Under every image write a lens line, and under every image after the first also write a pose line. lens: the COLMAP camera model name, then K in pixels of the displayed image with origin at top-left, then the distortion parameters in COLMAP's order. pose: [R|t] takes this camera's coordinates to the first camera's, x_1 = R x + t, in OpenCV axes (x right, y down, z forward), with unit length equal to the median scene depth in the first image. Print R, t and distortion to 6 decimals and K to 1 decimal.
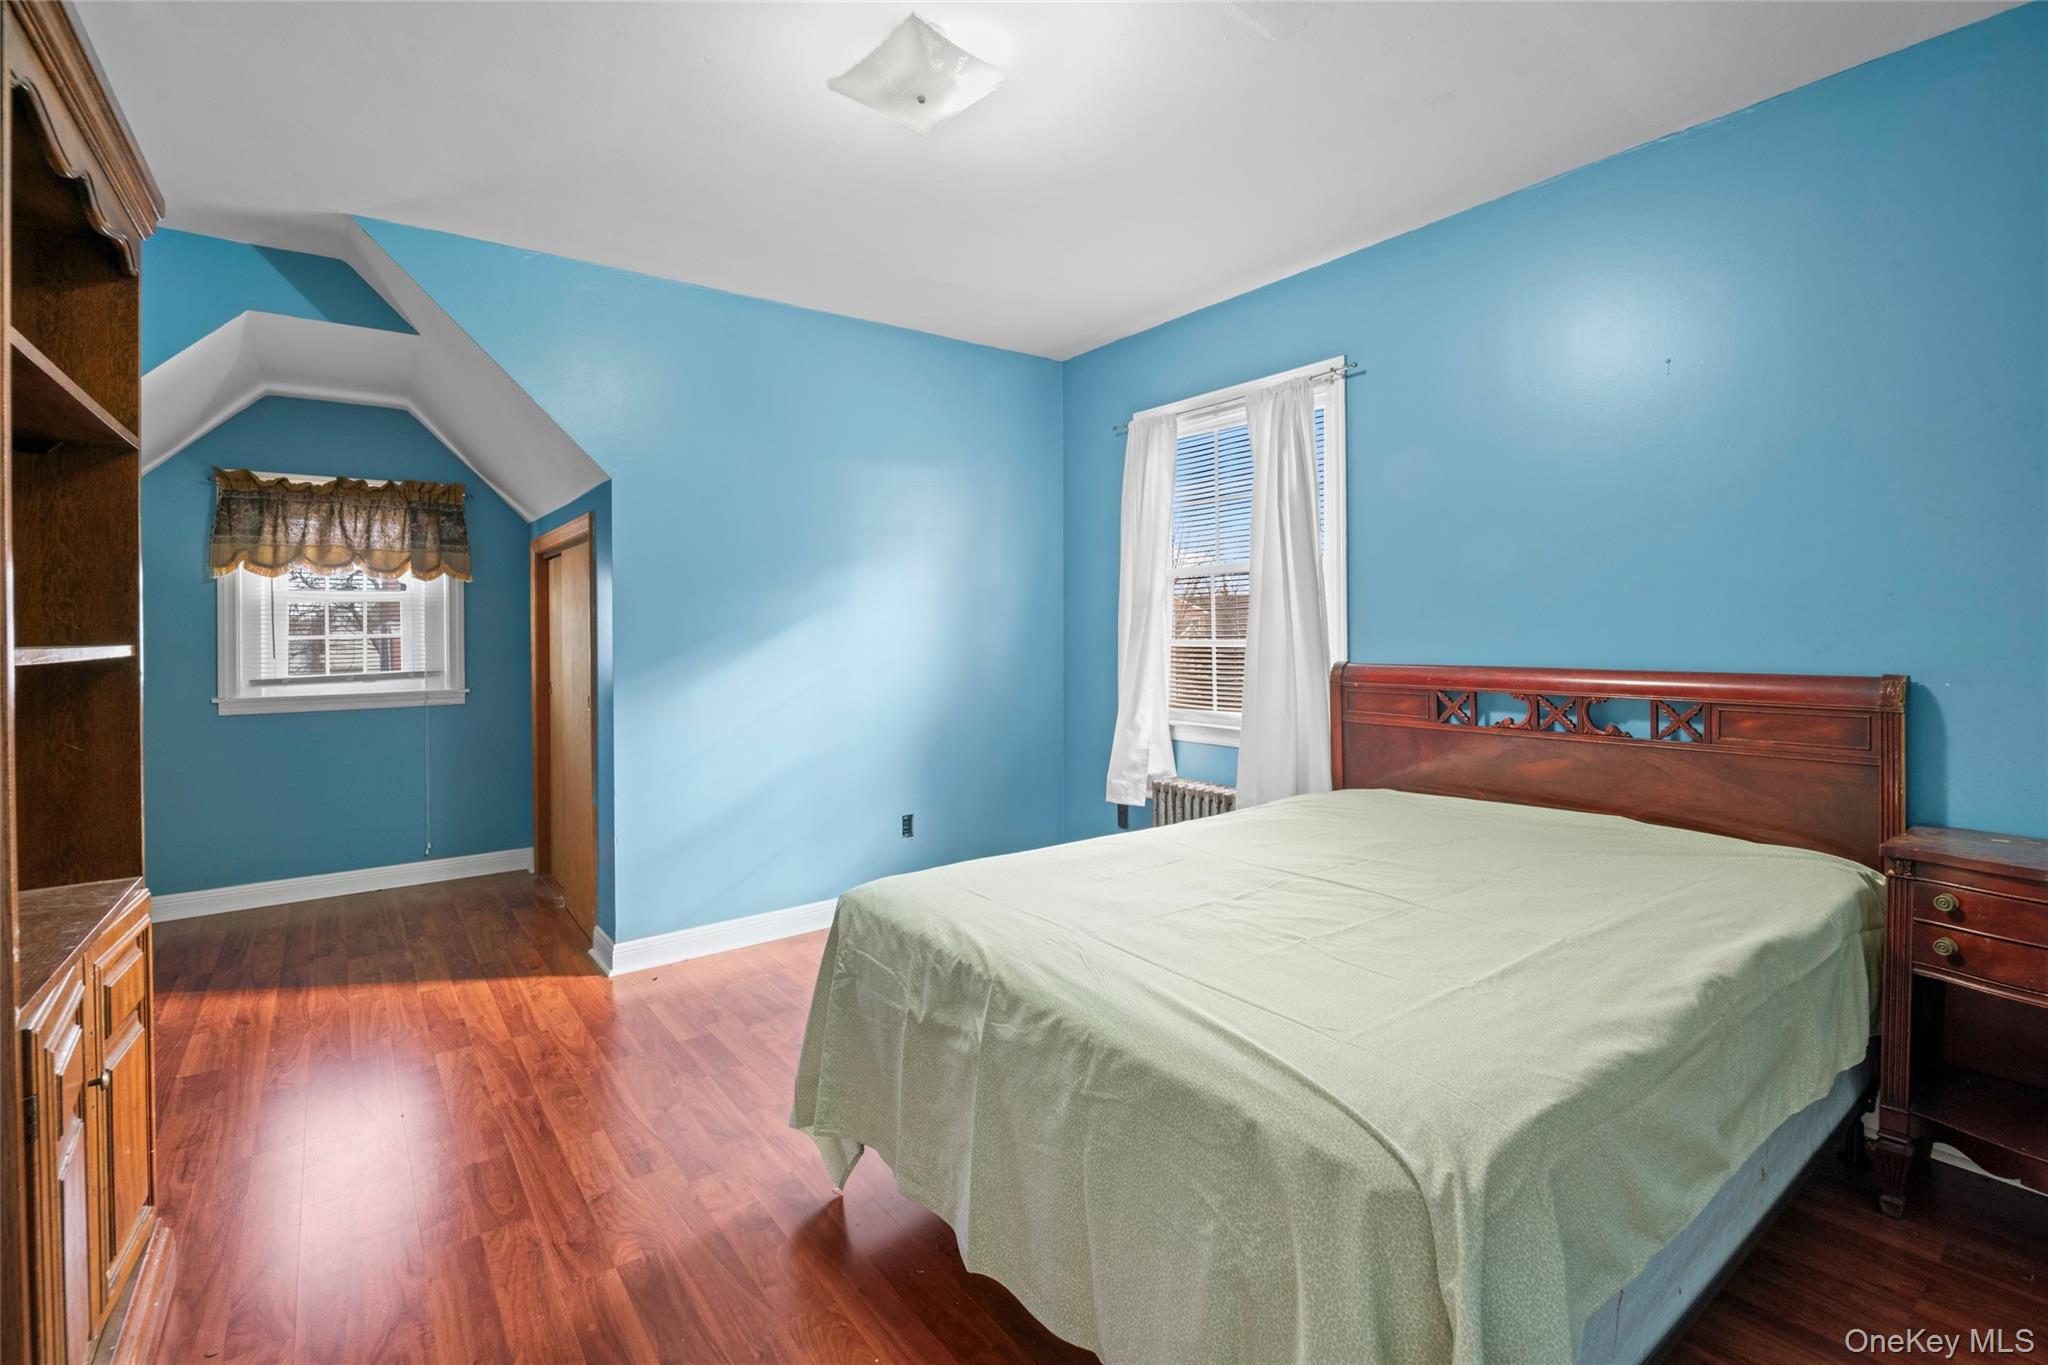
lens RADIAL K [[899.2, 0, 986.2], [0, 899.2, 634.9], [0, 0, 1]] dist [-0.008999, -0.001492]
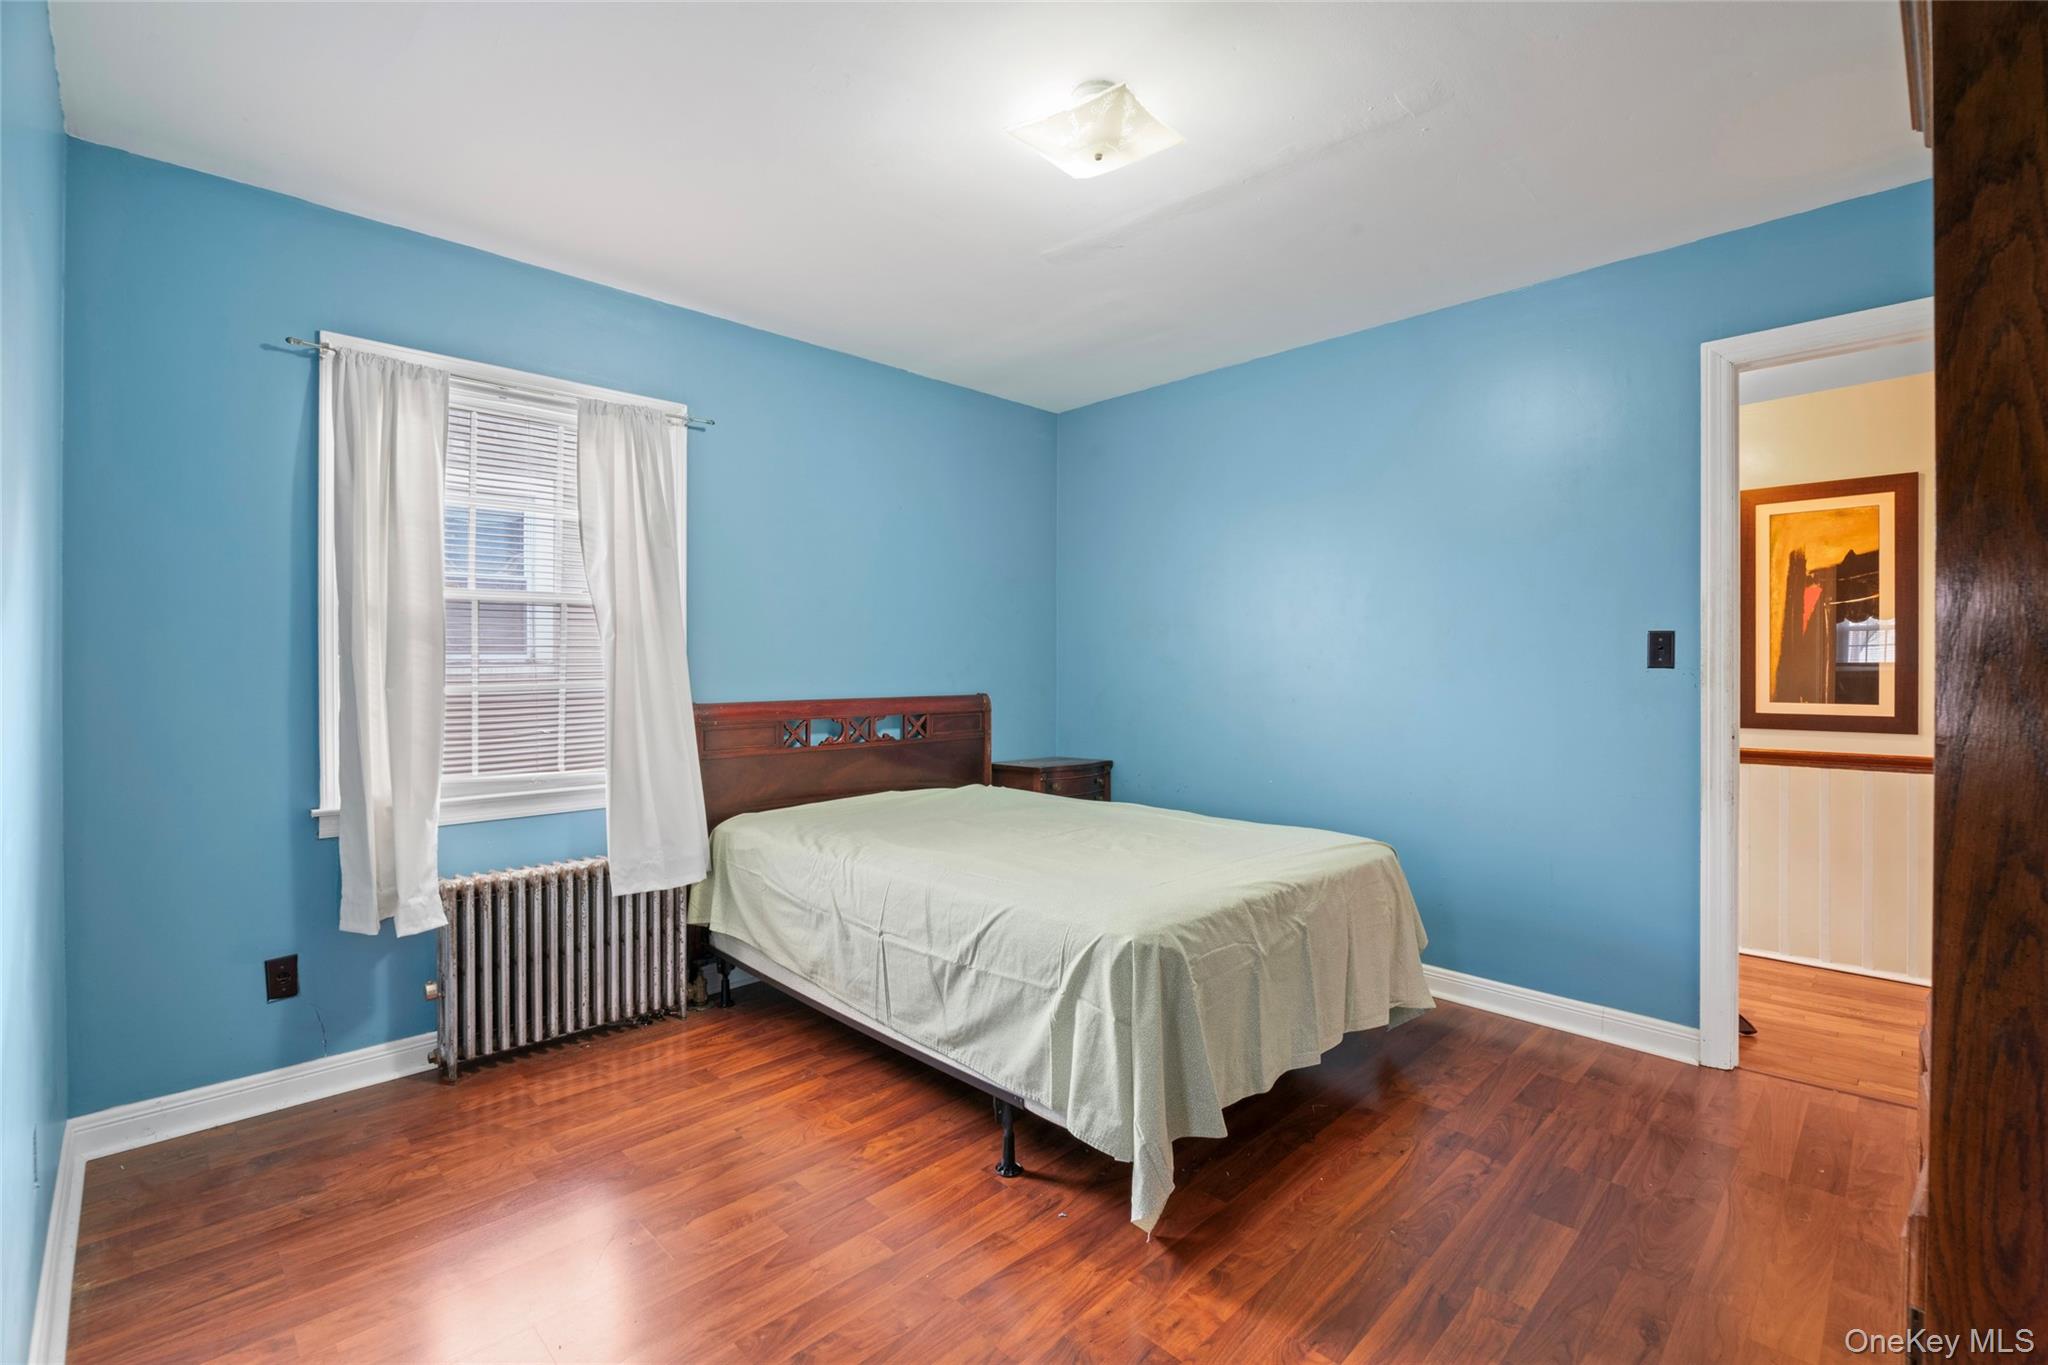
lens RADIAL K [[899.2, 0, 1020.8], [0, 899.2, 678.7], [0, 0, 1]] dist [-0.008999, -0.001492]
pose [[-0.145796, -0.004044, 0.989306, -0.892603], [0.009749, 0.999937, 0.005524, 0.000173], [-0.989267, 0.010450, -0.145748, 1.021257]]
